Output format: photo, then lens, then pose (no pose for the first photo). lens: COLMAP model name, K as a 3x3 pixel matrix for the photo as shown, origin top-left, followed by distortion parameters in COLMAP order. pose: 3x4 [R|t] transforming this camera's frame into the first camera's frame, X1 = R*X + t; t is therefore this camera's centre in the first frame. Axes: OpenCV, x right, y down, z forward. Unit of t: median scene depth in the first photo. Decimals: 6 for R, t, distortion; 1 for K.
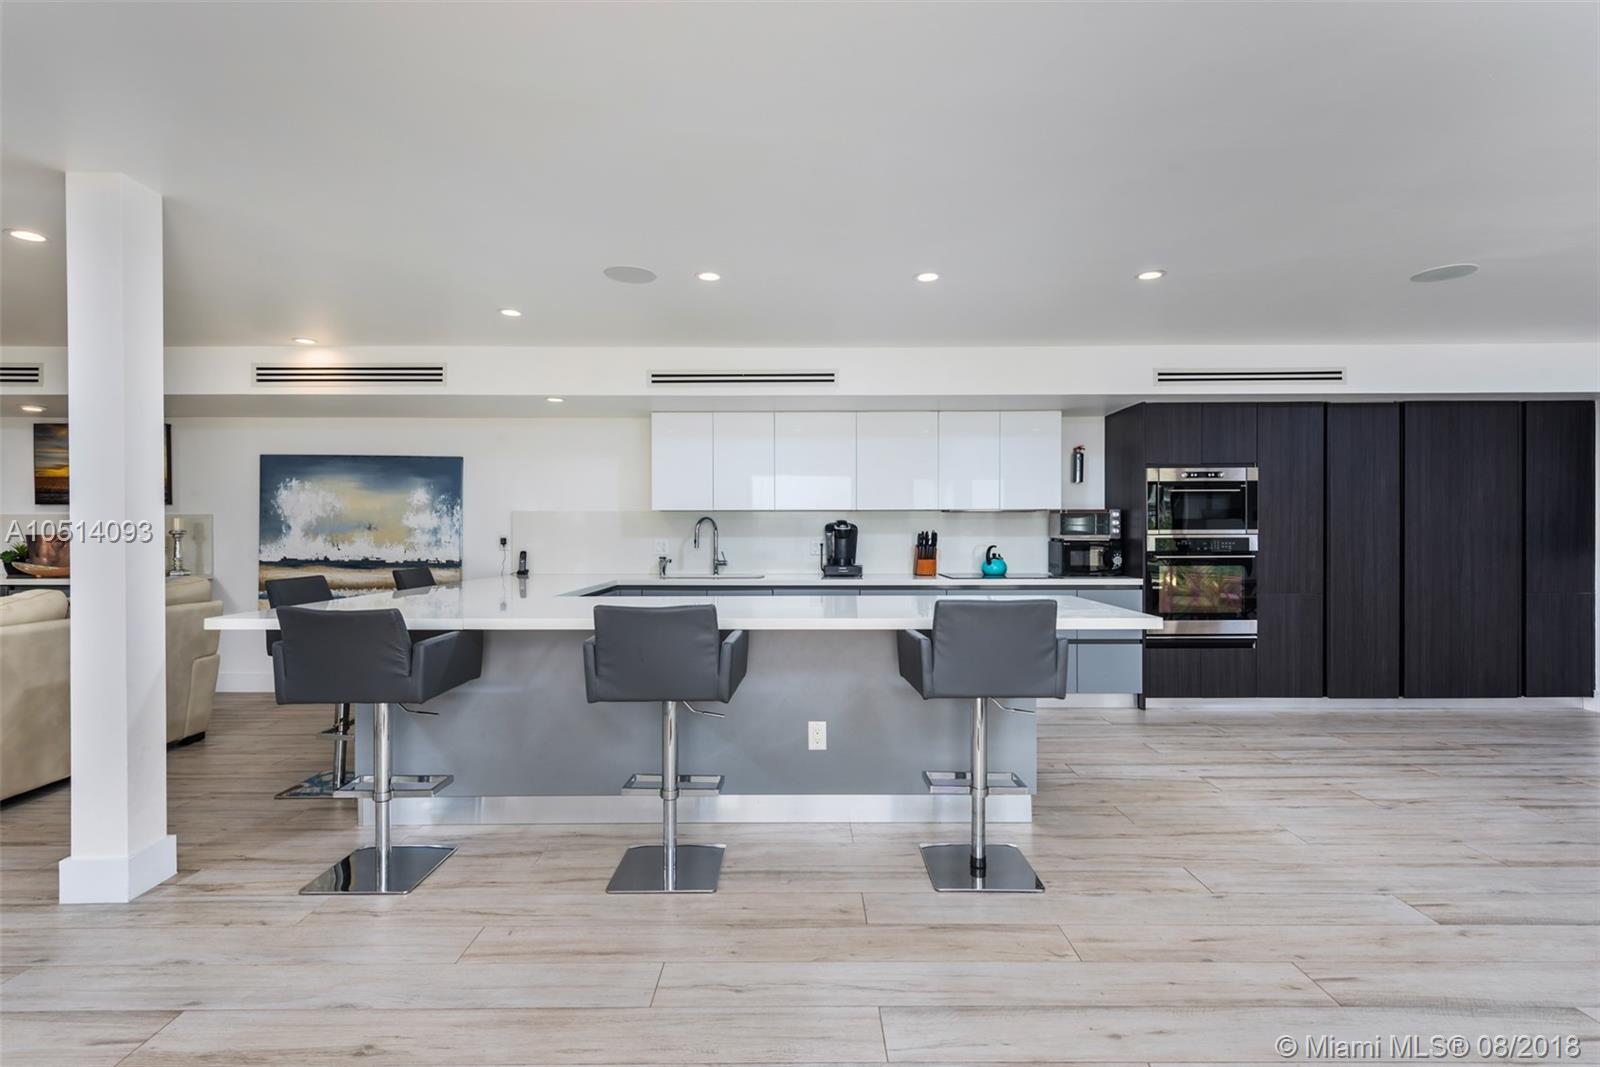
lens RADIAL K [[745.6, 0, 800.0], [0, 745.6, 533.5], [0, 0, 1]] dist [0.020042, -0.008527]
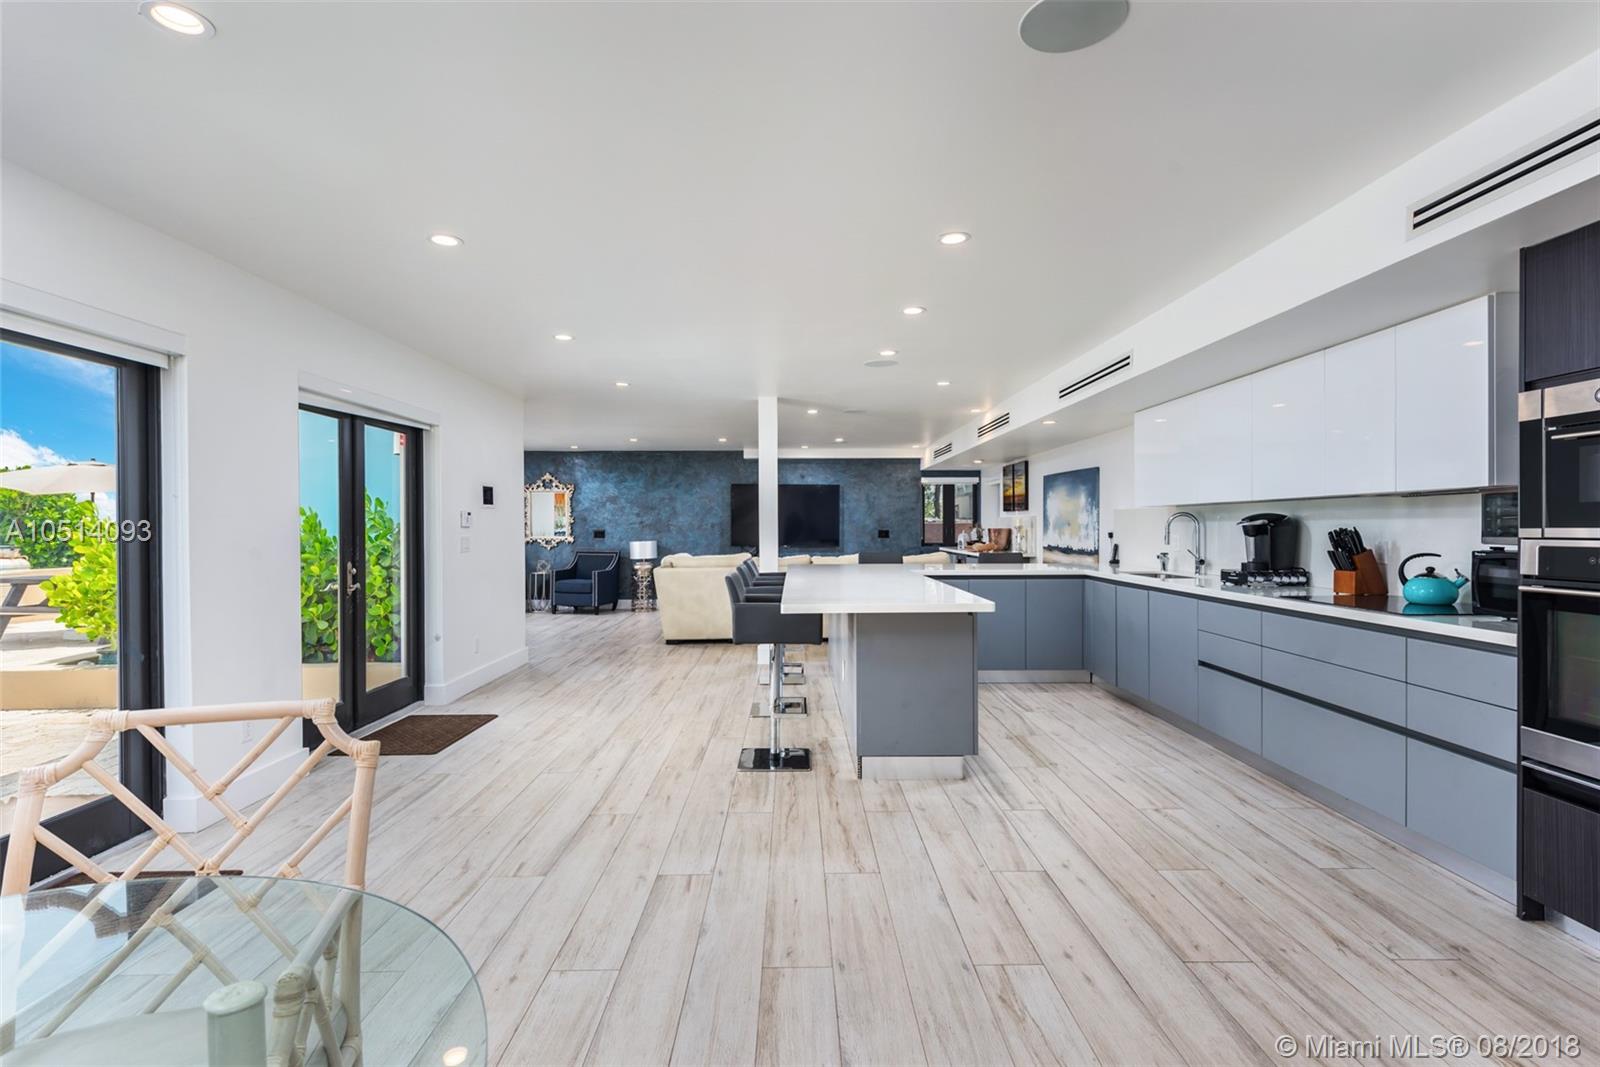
lens RADIAL K [[769.8, 0, 800.0], [0, 769.8, 533.5], [0, 0, 1]] dist [-0.000049, -0.000423]
pose [[0.009493, 0.010801, -0.999897, 0.925380], [0.000544, 0.999941, 0.010807, -0.006663], [0.999955, -0.000646, 0.009486, 0.552547]]
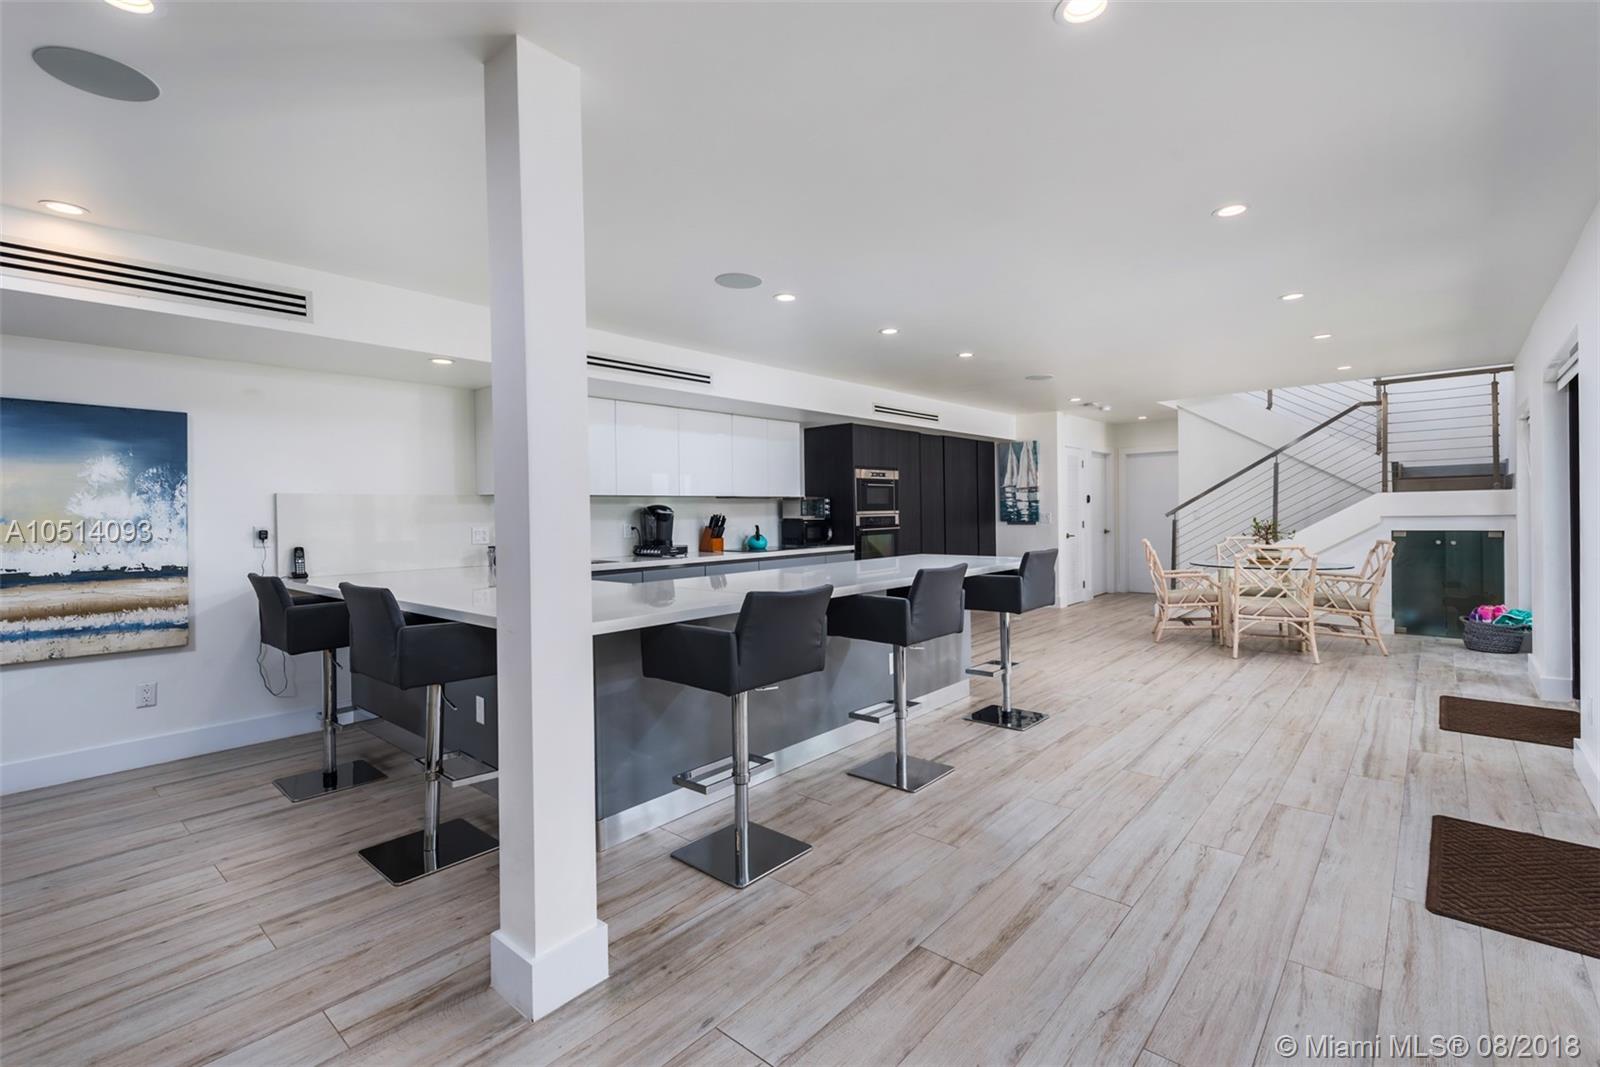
lens RADIAL K [[723.4, 0, 802.2], [0, 723.4, 512.4], [0, 0, 1]] dist [0.014256, -0.000351]
pose [[0.656137, -0.008977, 0.754589, -0.657517], [0.016876, 0.999854, -0.002779, -0.000793], [-0.754453, 0.014558, 0.656192, 0.159670]]
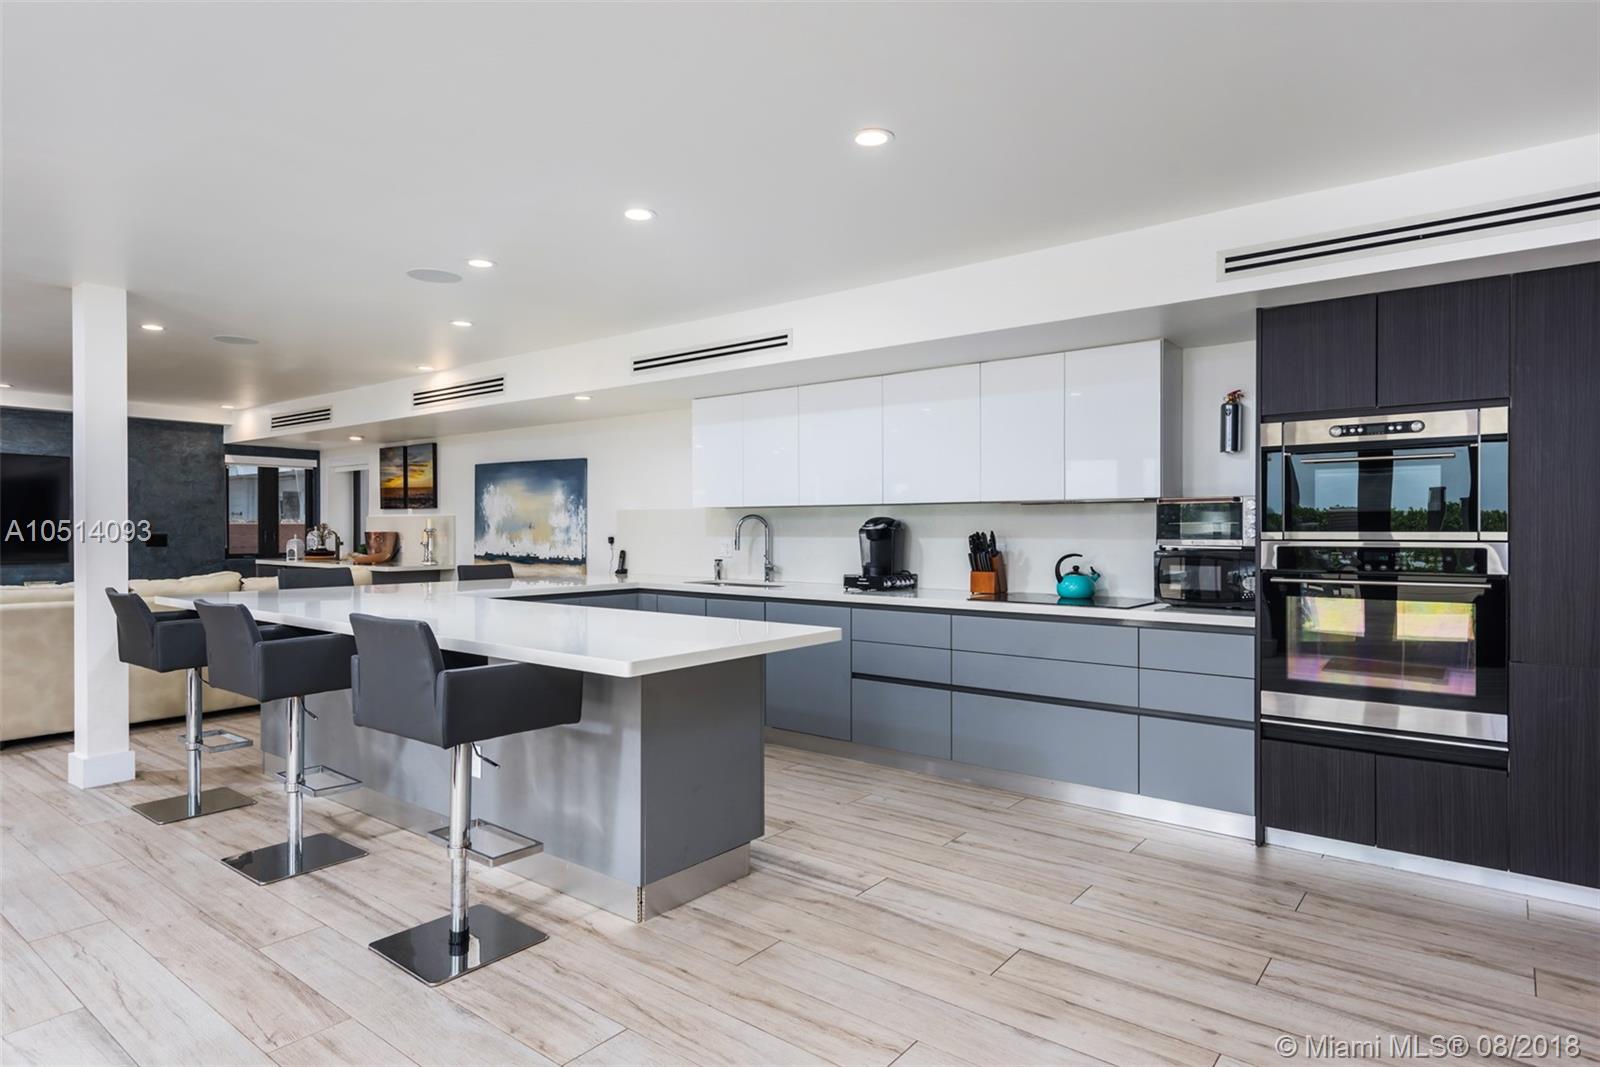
lens RADIAL K [[886.7, 0, 800.0], [0, 886.7, 533.5], [0, 0, 1]] dist [0.030908, -0.018658]
pose [[0.785704, 0.005506, -0.618579, 0.606069], [-0.003959, 0.999985, 0.003871, -0.004780], [0.618590, -0.000592, 0.785713, 0.245818]]
